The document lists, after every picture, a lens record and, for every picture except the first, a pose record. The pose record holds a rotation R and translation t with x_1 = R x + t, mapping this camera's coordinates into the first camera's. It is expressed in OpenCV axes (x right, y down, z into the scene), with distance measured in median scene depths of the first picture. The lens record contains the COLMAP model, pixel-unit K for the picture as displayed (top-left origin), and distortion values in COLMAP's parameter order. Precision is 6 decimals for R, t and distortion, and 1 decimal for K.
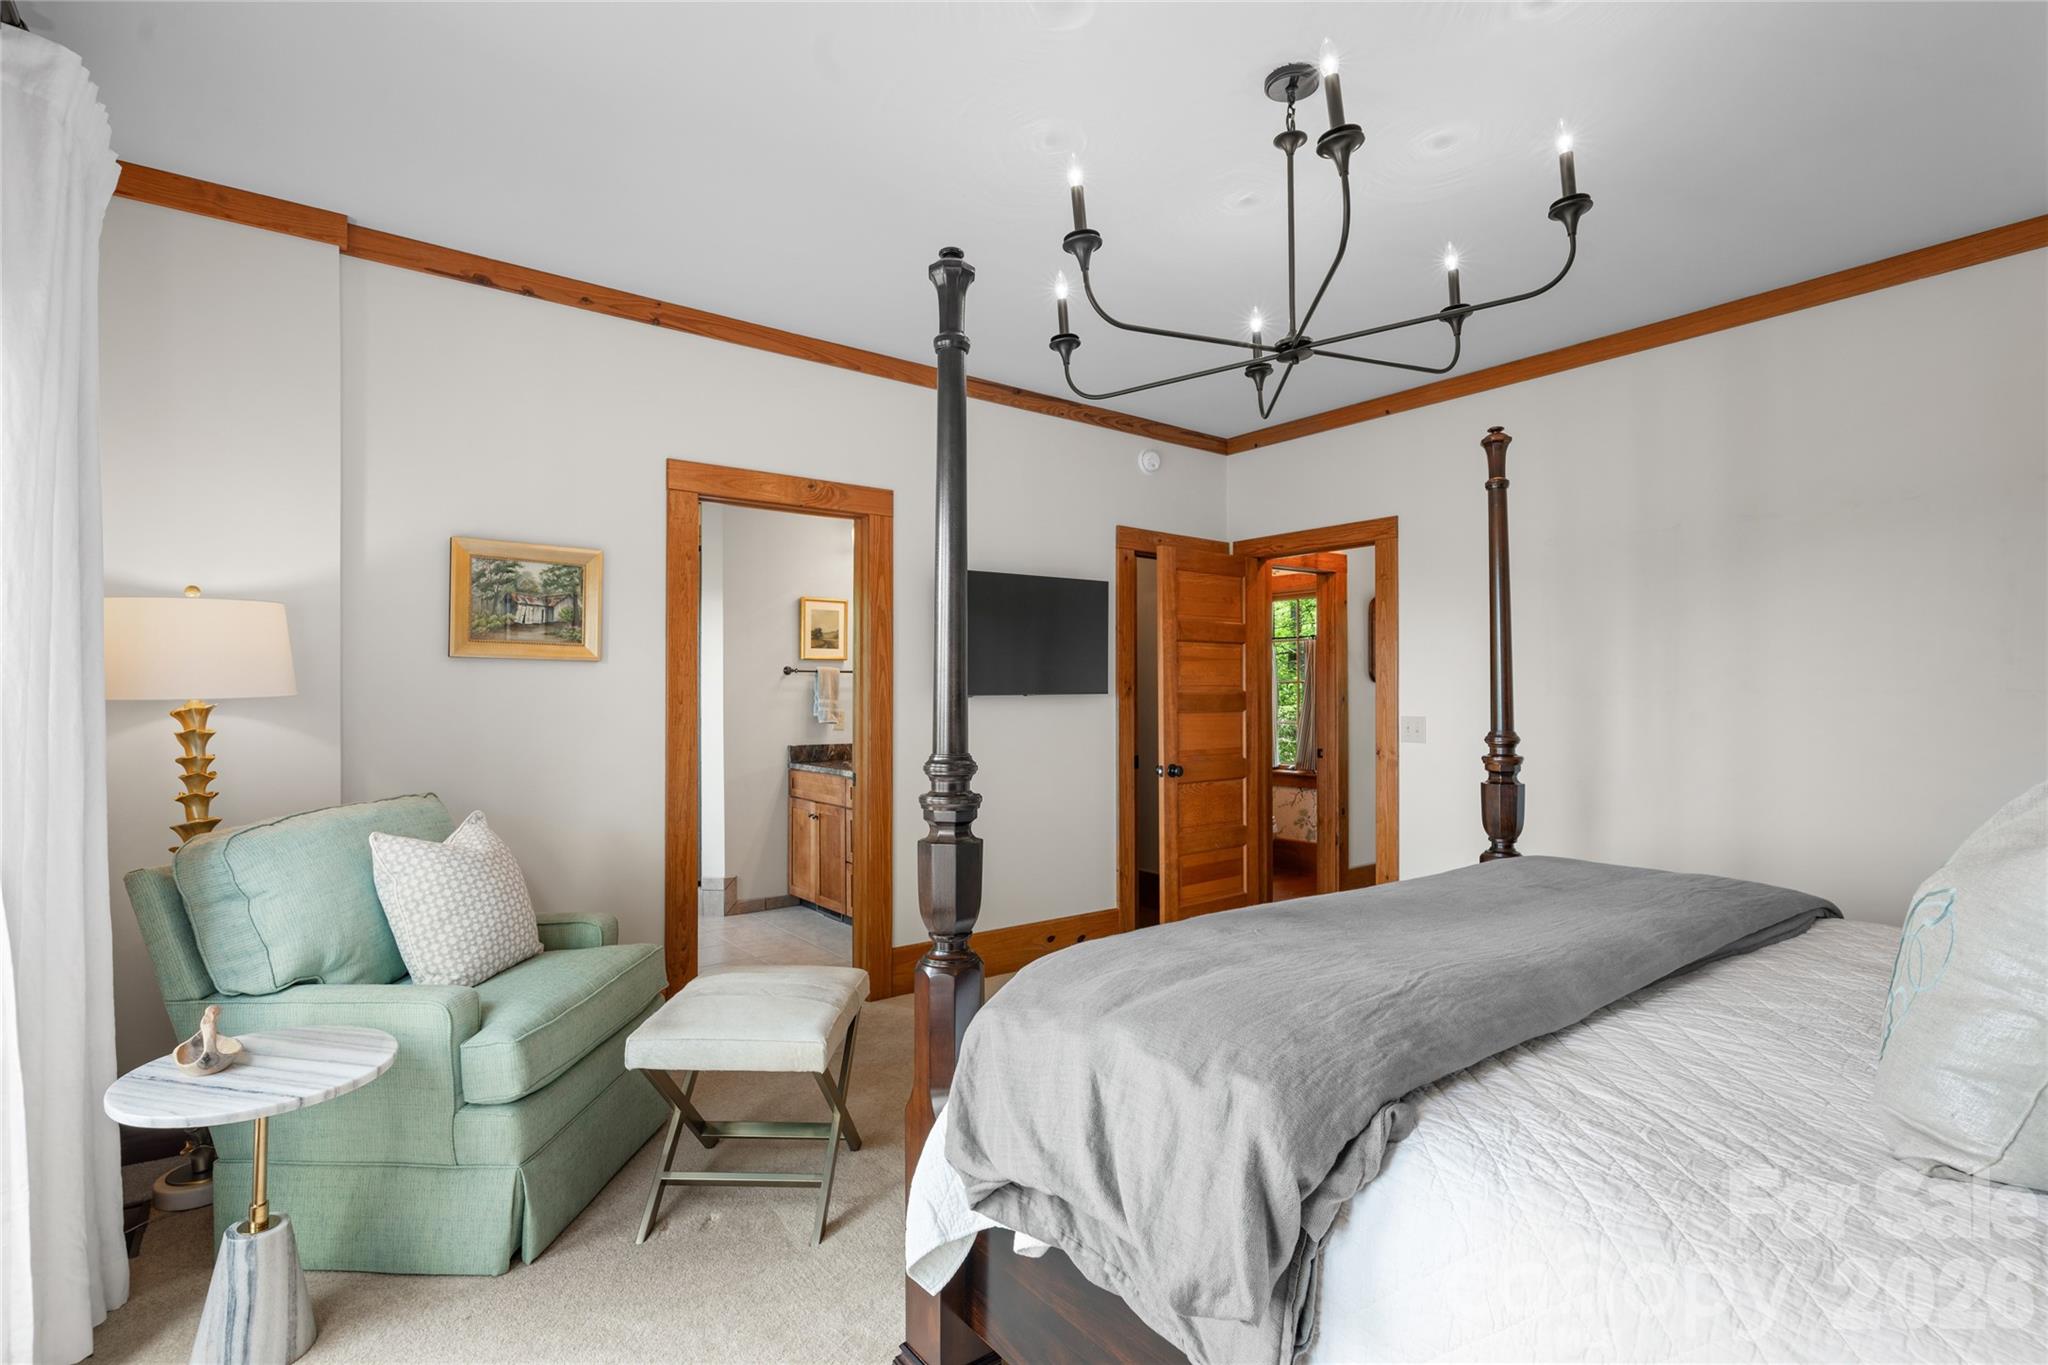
lens RADIAL K [[979.0, 0, 1024.8], [0, 979.0, 688.6], [0, 0, 1]] dist [-0.003867, 0.000962]
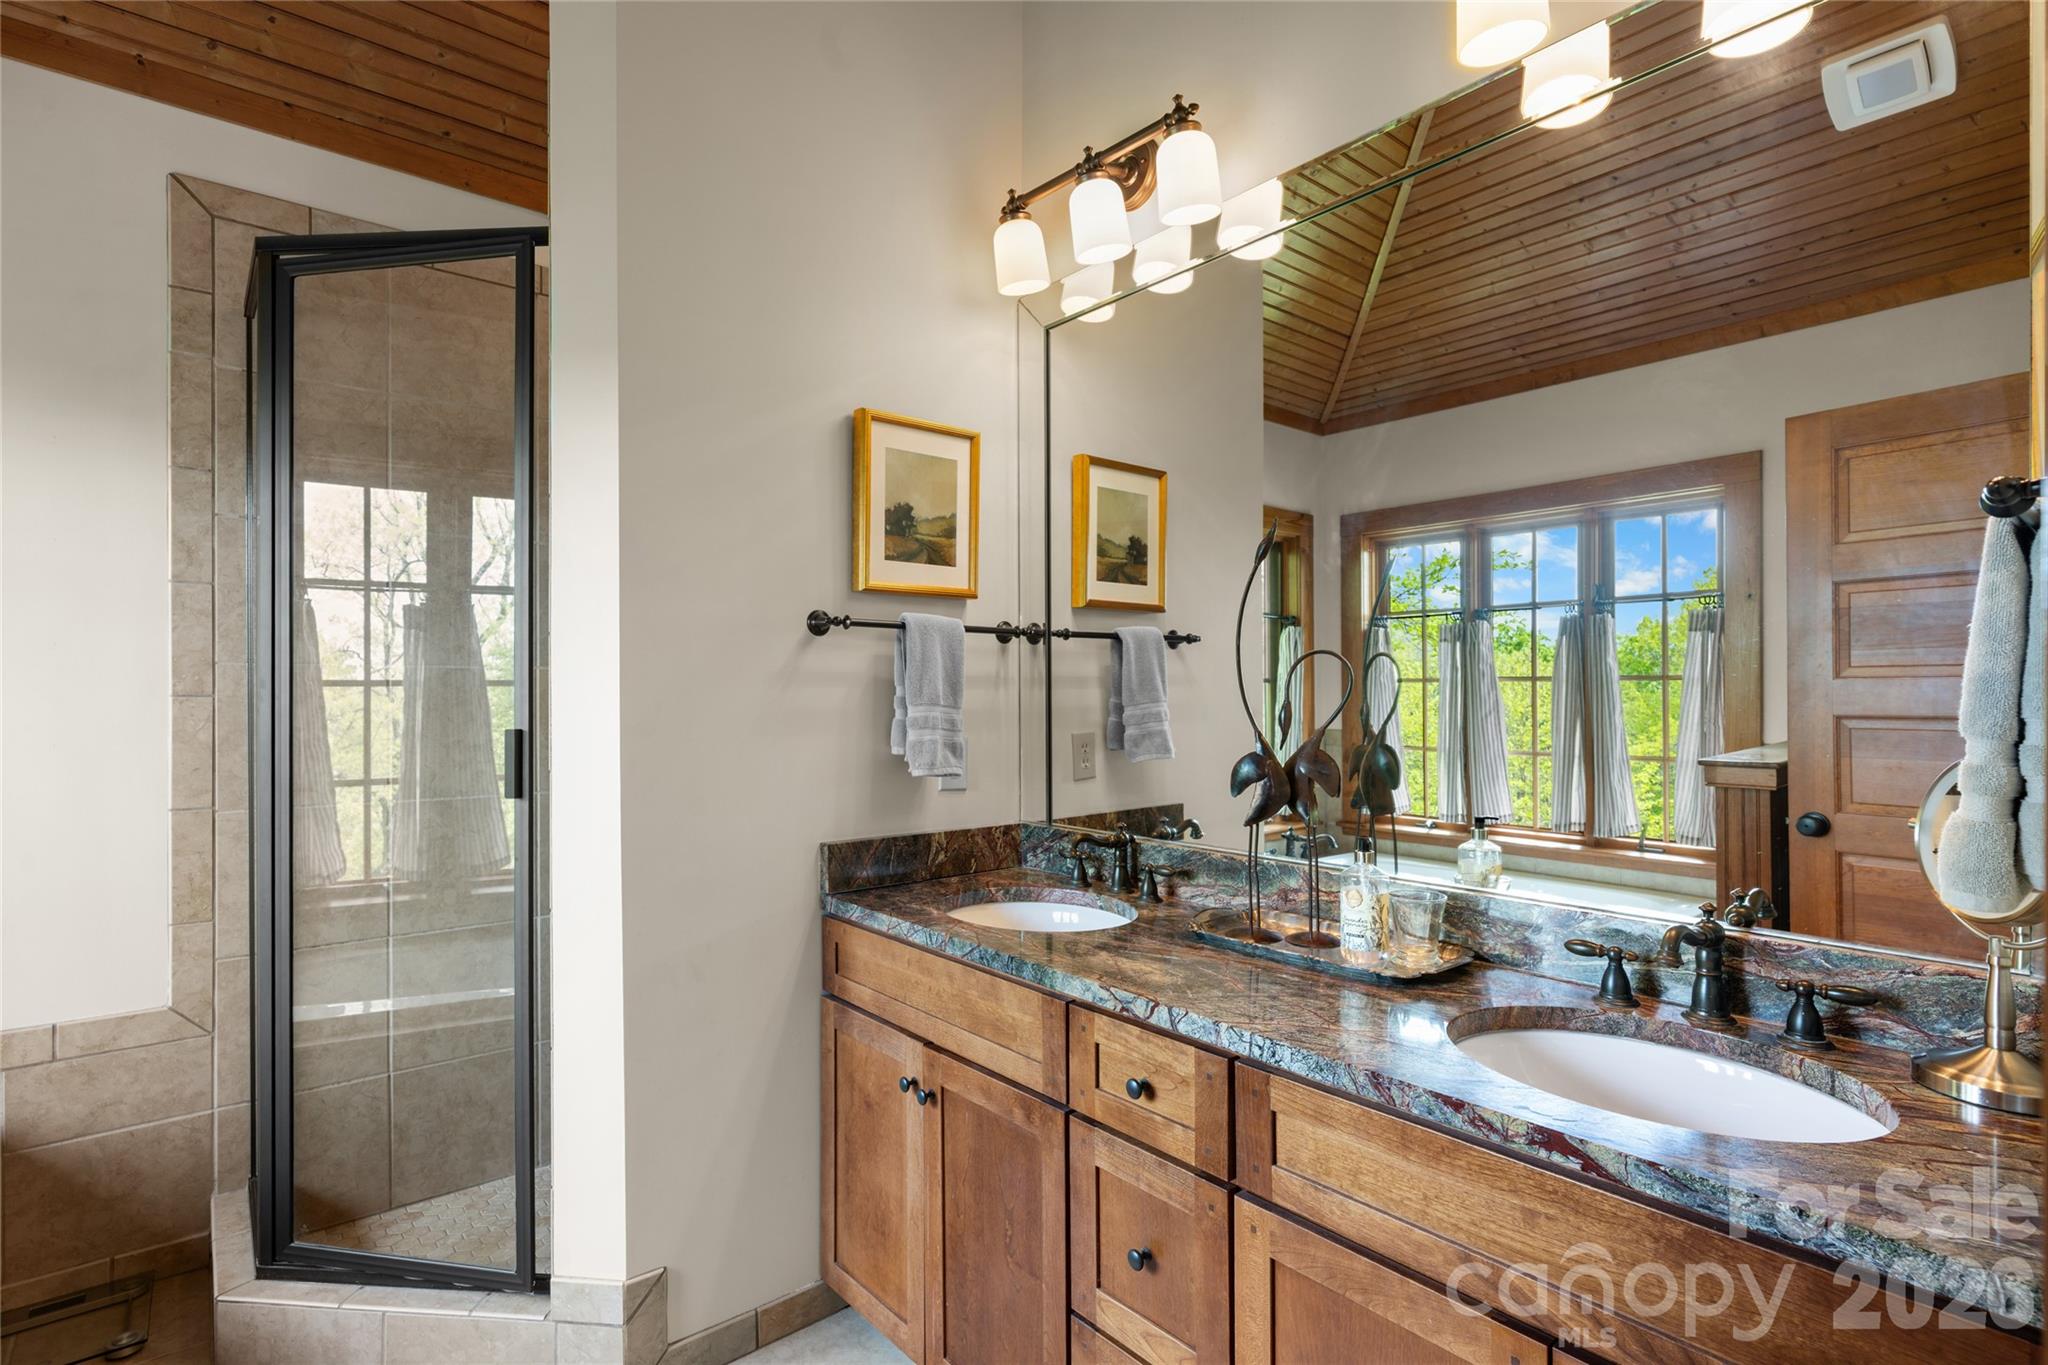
lens RADIAL K [[979.0, 0, 1023.2], [0, 979.0, 678.8], [0, 0, 1]] dist [-0.003867, 0.000962]
pose [[0.998905, -0.000548, 0.046780, -0.186907], [0.000381, 0.999994, 0.003564, -0.000398], [-0.046781, -0.003543, 0.998899, 0.655806]]
